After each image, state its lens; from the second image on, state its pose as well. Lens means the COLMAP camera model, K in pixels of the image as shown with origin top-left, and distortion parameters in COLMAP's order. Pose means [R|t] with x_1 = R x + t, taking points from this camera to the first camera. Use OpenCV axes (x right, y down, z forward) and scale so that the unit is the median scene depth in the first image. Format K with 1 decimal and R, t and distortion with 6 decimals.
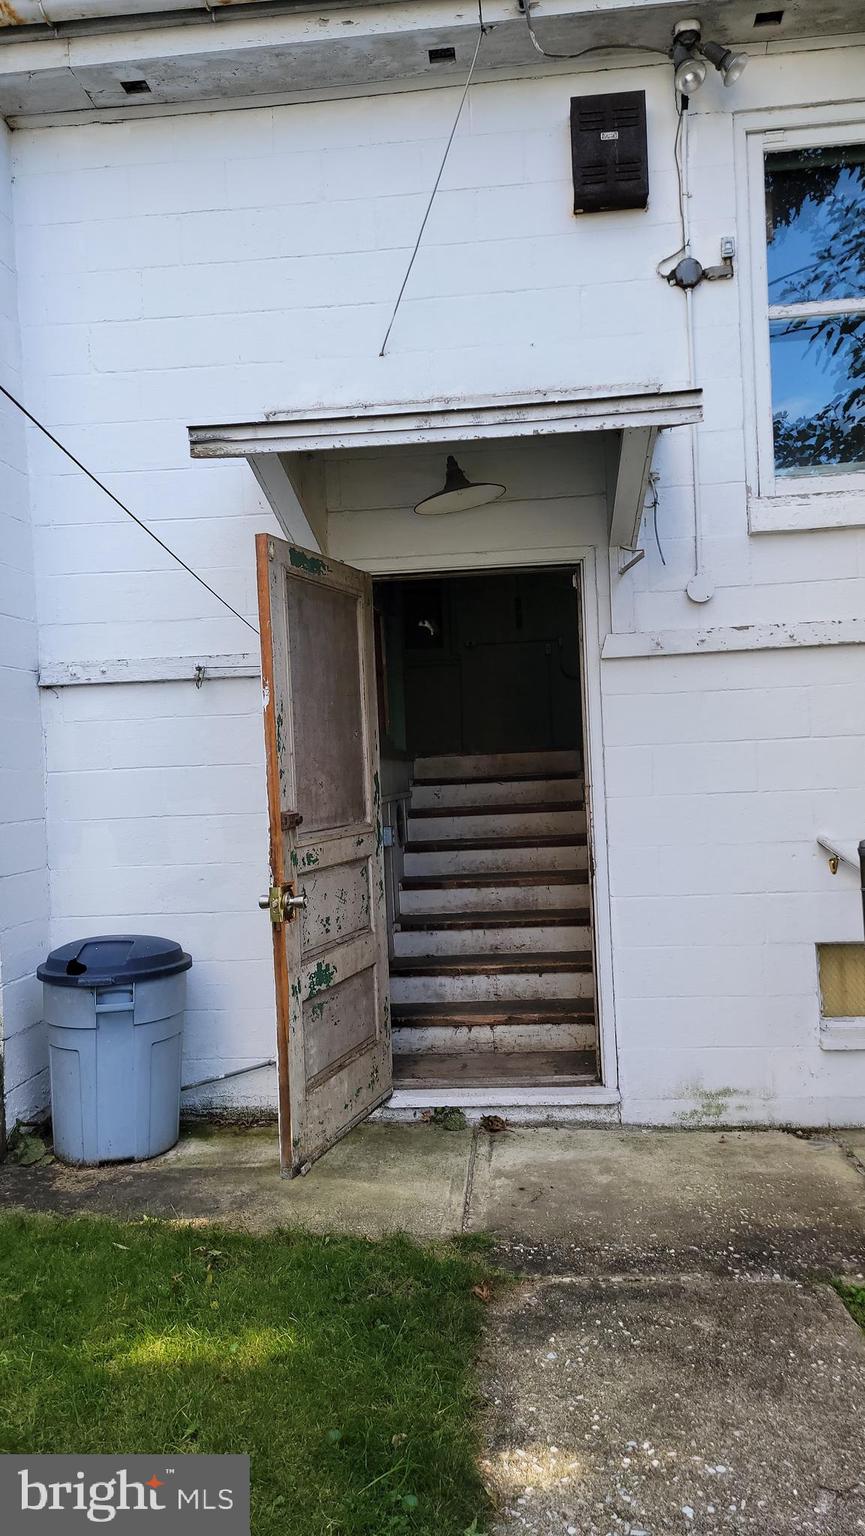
lens RADIAL K [[1077.1, 0, 434.5], [0, 1077.1, 771.0], [0, 0, 1]] dist [0.003886, 0.000246]
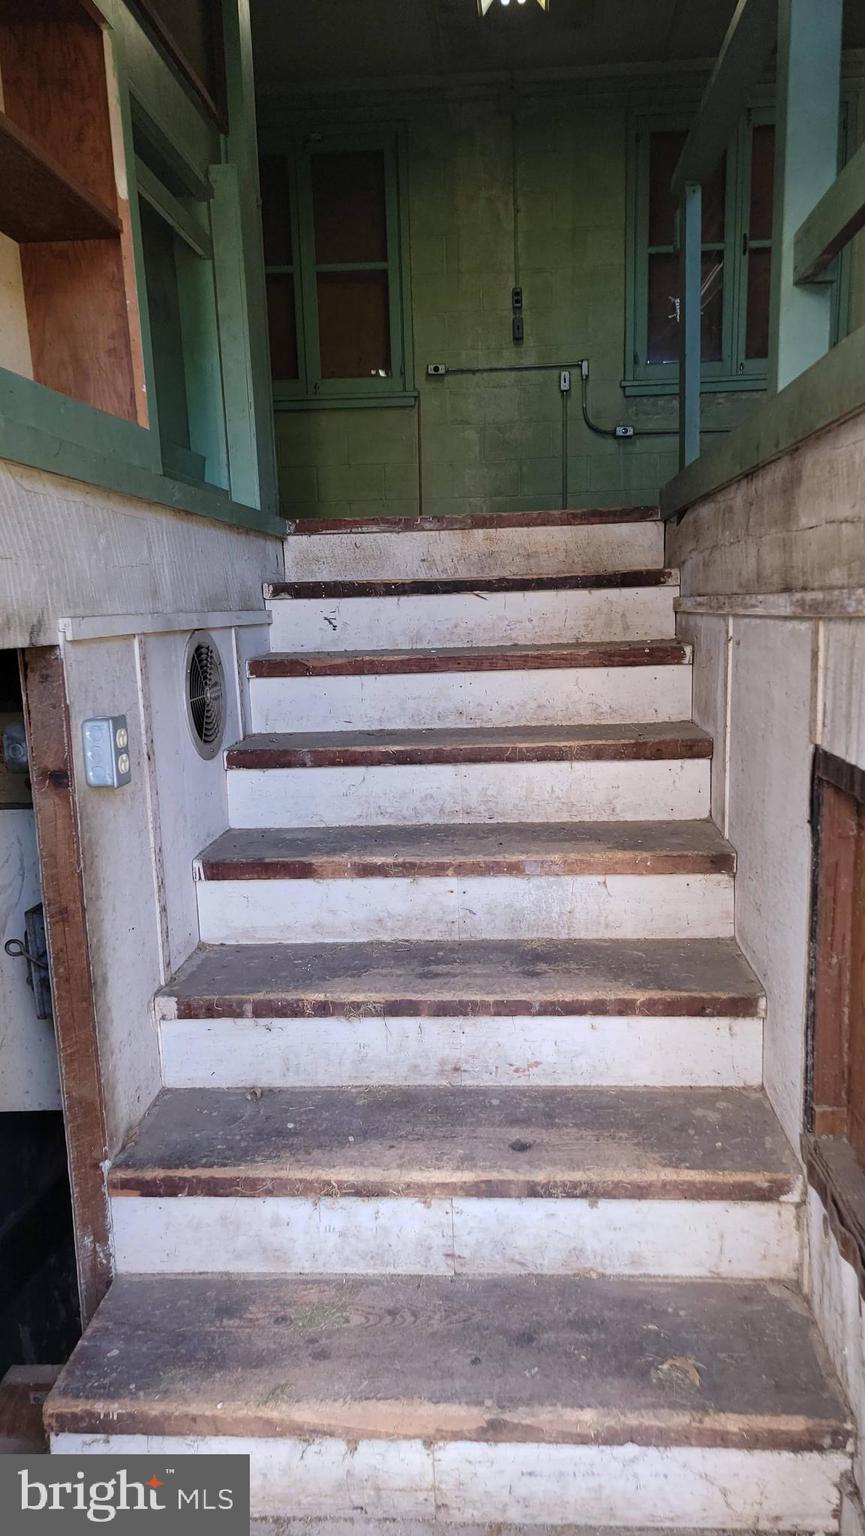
lens RADIAL K [[1077.1, 0, 439.4], [0, 1077.1, 769.5], [0, 0, 1]] dist [0.003886, 0.000246]
pose [[0.999715, 0.009894, 0.021739, 0.041559], [-0.013098, 0.988204, 0.152582, 0.016647], [-0.019973, -0.152823, 0.988052, 0.644963]]
